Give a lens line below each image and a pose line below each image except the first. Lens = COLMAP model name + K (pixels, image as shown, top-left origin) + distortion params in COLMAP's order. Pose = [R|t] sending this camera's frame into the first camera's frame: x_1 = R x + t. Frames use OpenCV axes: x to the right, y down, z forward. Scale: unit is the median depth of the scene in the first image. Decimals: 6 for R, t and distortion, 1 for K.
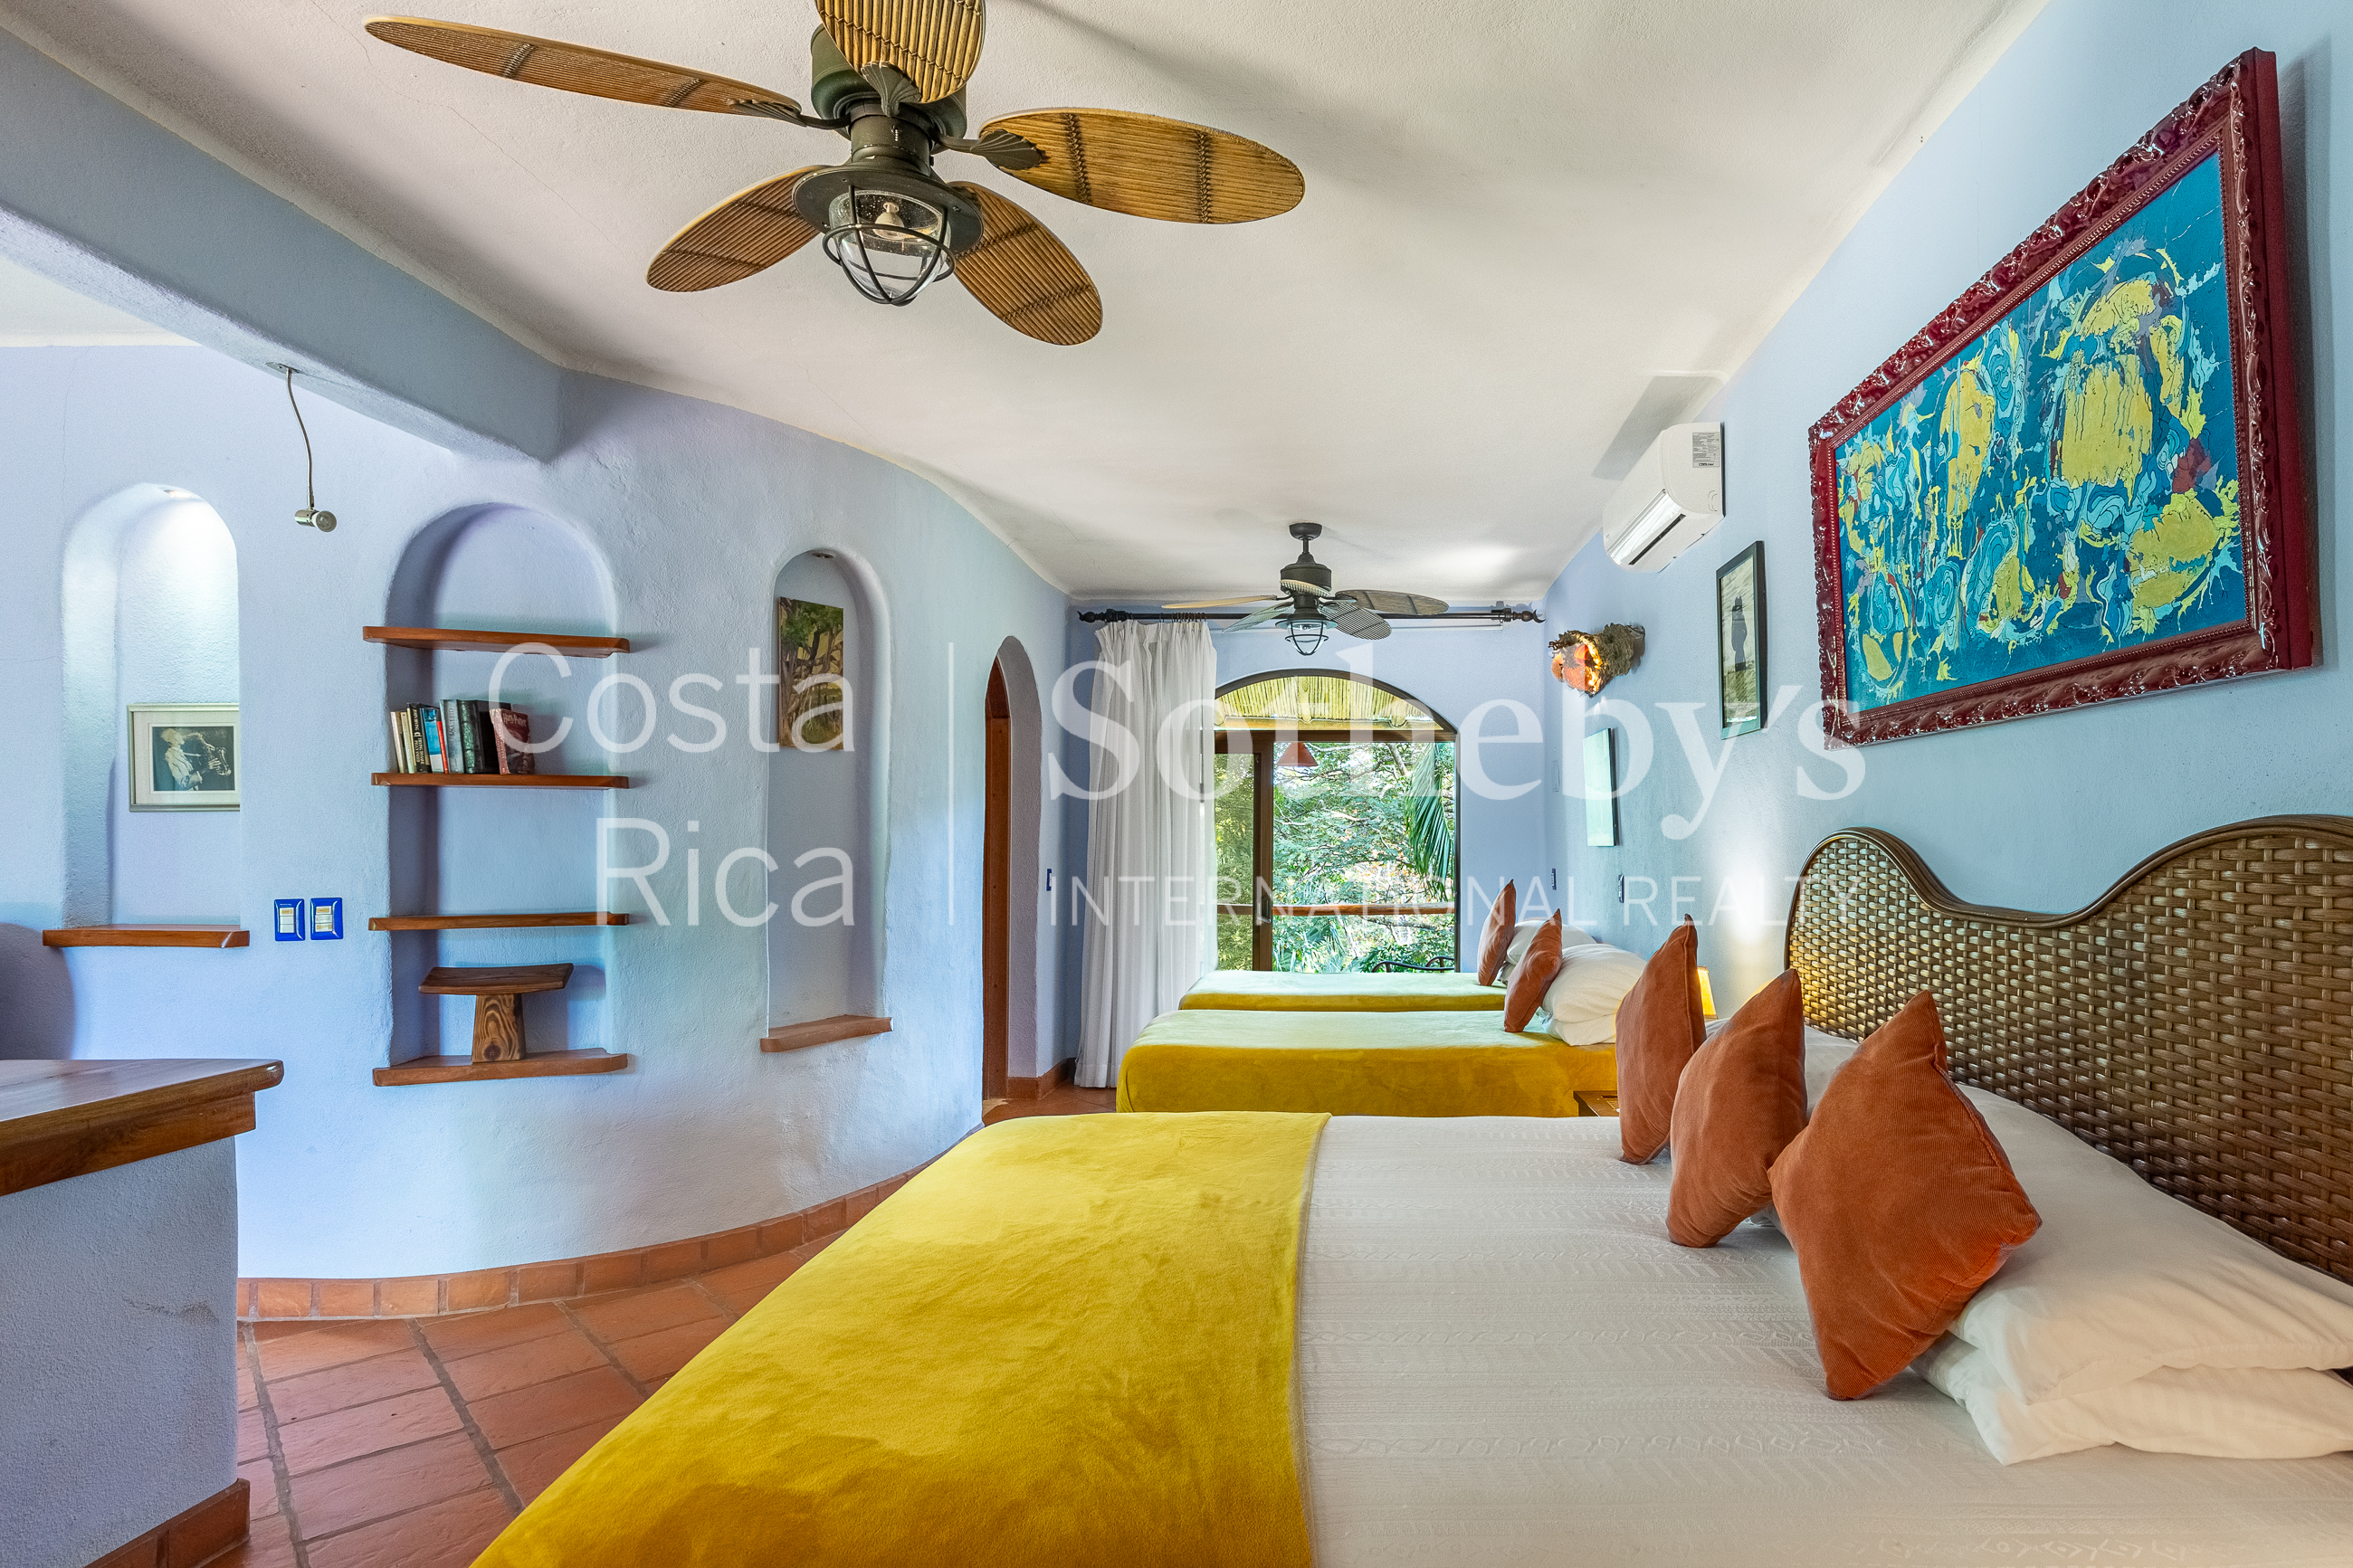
lens RADIAL K [[1245.3, 0, 1166.3], [0, 1245.3, 803.1], [0, 0, 1]] dist [0.001846, -0.000045]
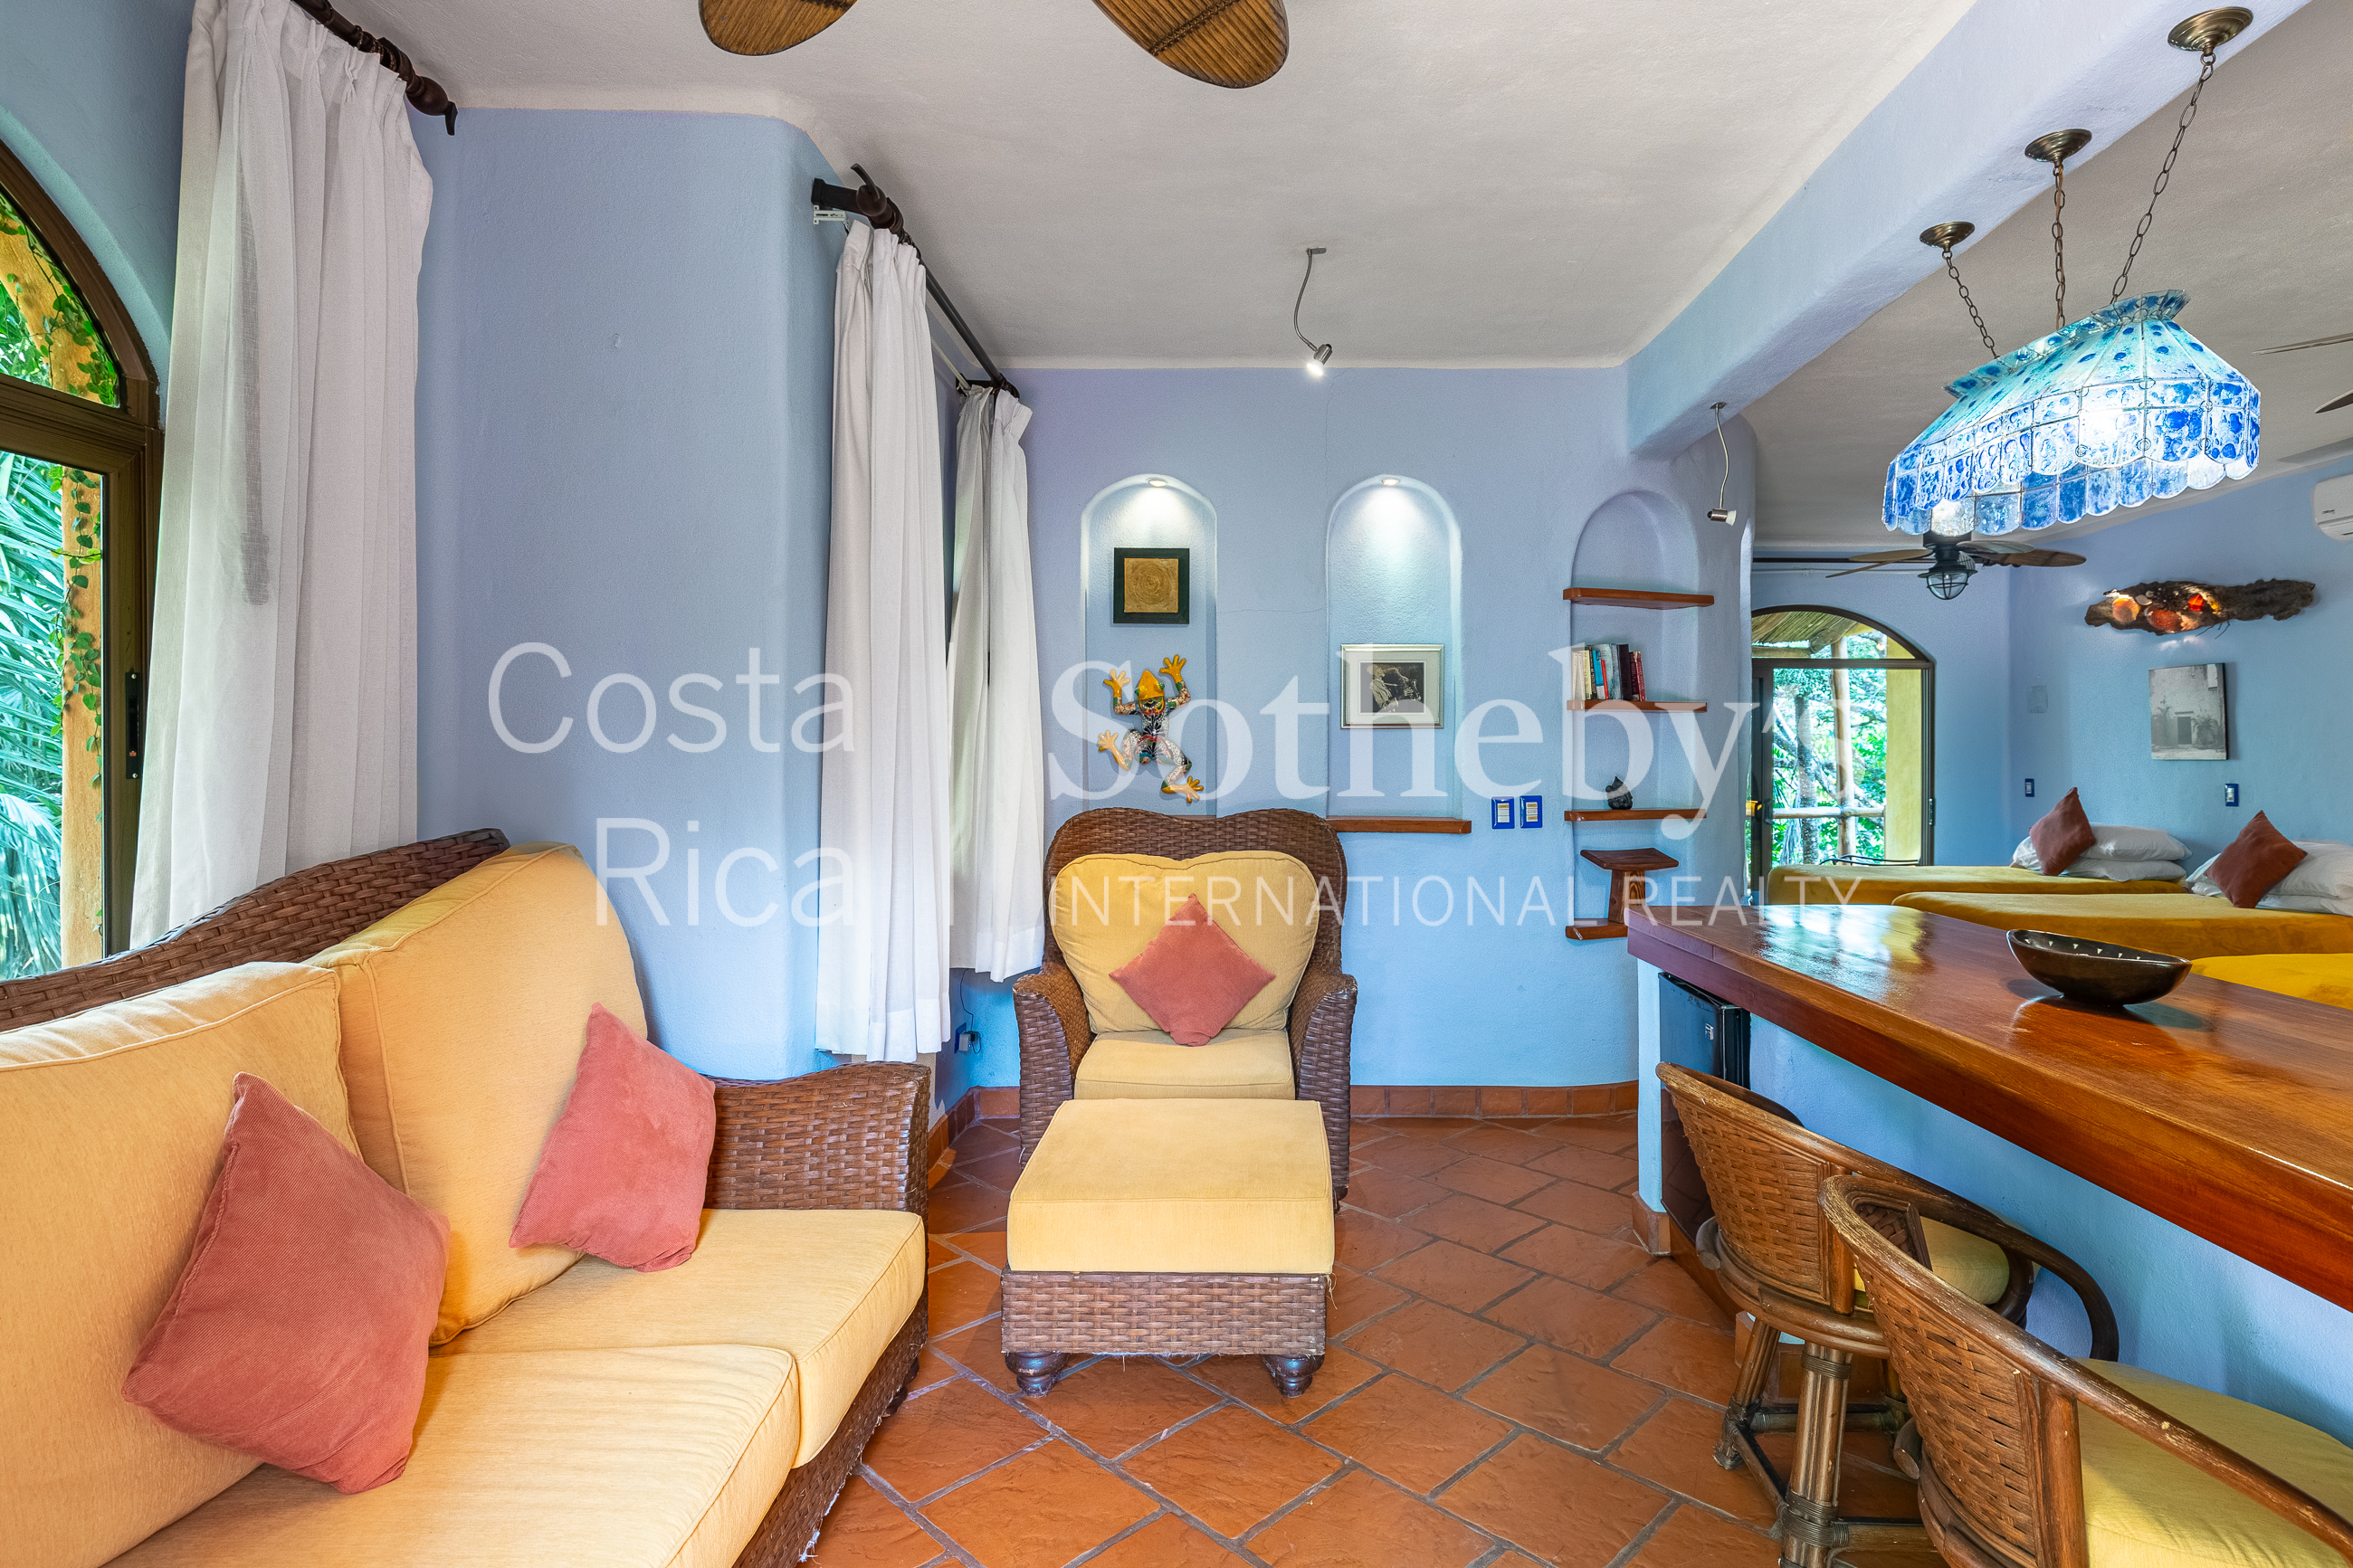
lens RADIAL K [[1245.3, 0, 1187.8], [0, 1245.3, 733.0], [0, 0, 1]] dist [0.001846, -0.000045]
pose [[0.999552, 0.004960, 0.029504, -1.804420], [-0.005411, 0.999869, 0.015233, -0.013128], [-0.029425, -0.015386, 0.999449, -0.488380]]
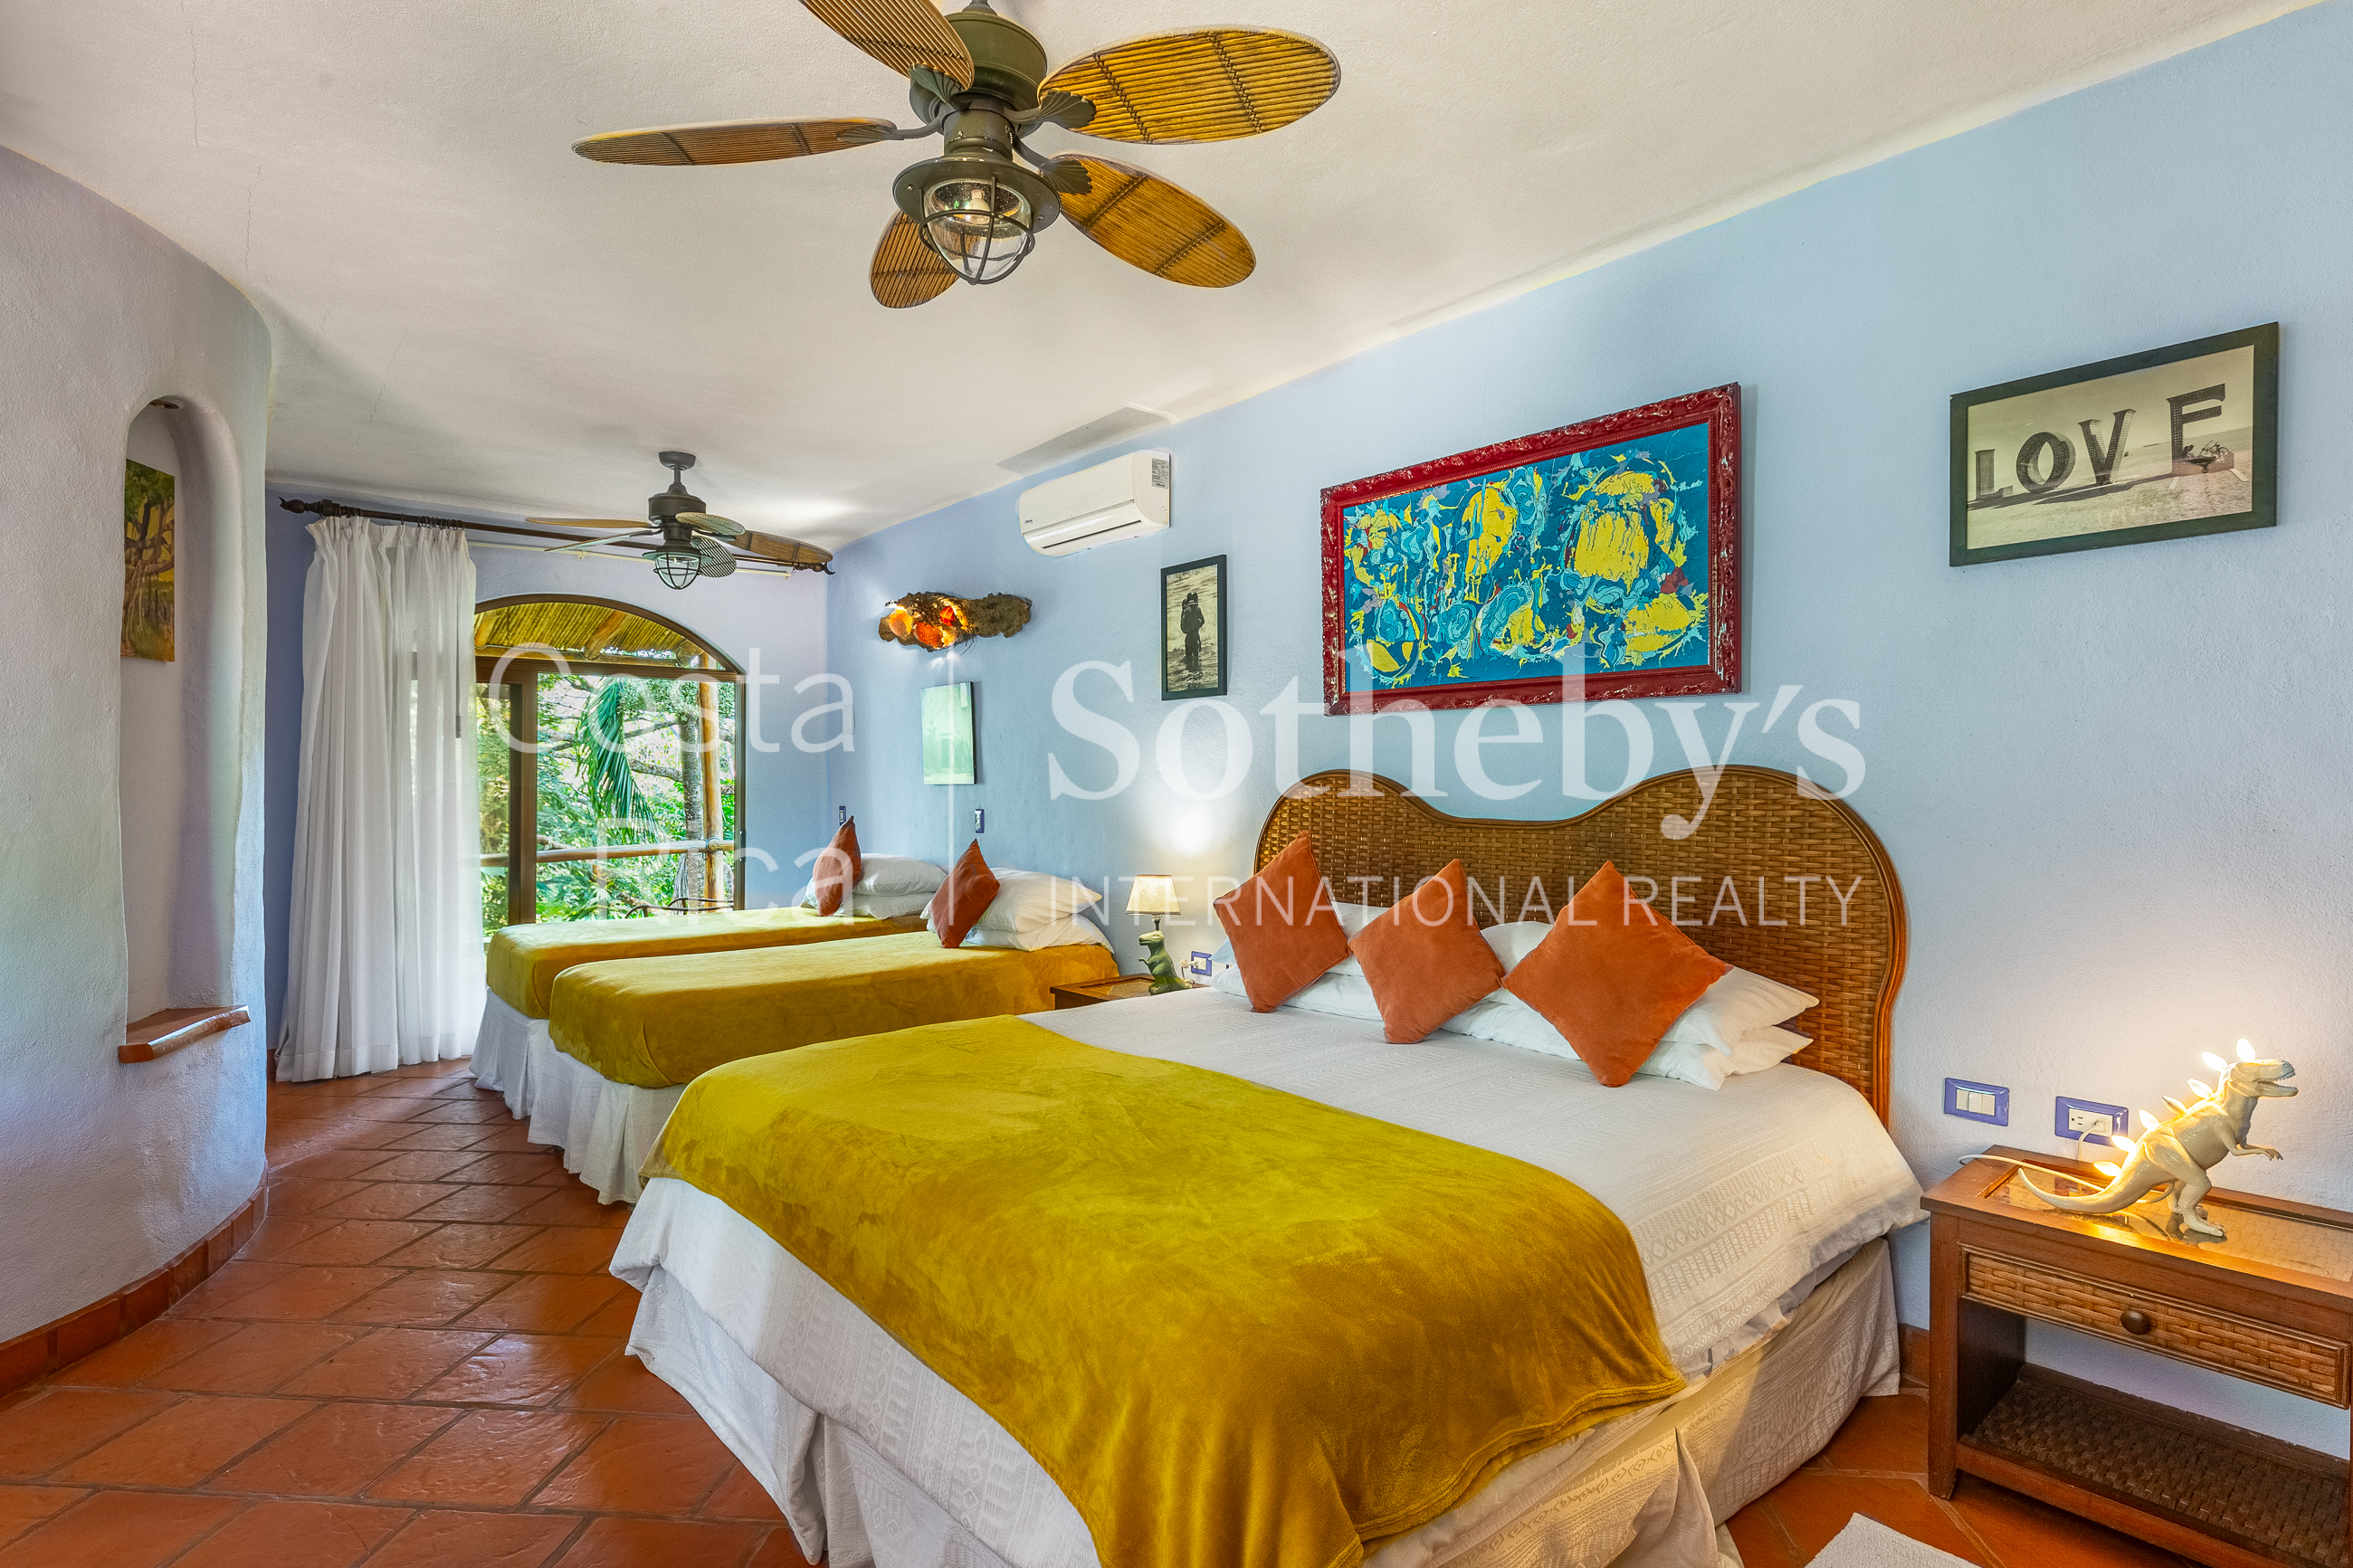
lens RADIAL K [[1245.3, 0, 1159.3], [0, 1245.3, 775.8], [0, 0, 1]] dist [0.001846, -0.000045]
pose [[0.748688, 0.000100, 0.662922, -0.719690], [-0.017438, 0.999657, 0.019543, 0.002597], [-0.662693, -0.026191, 0.748433, 0.062825]]
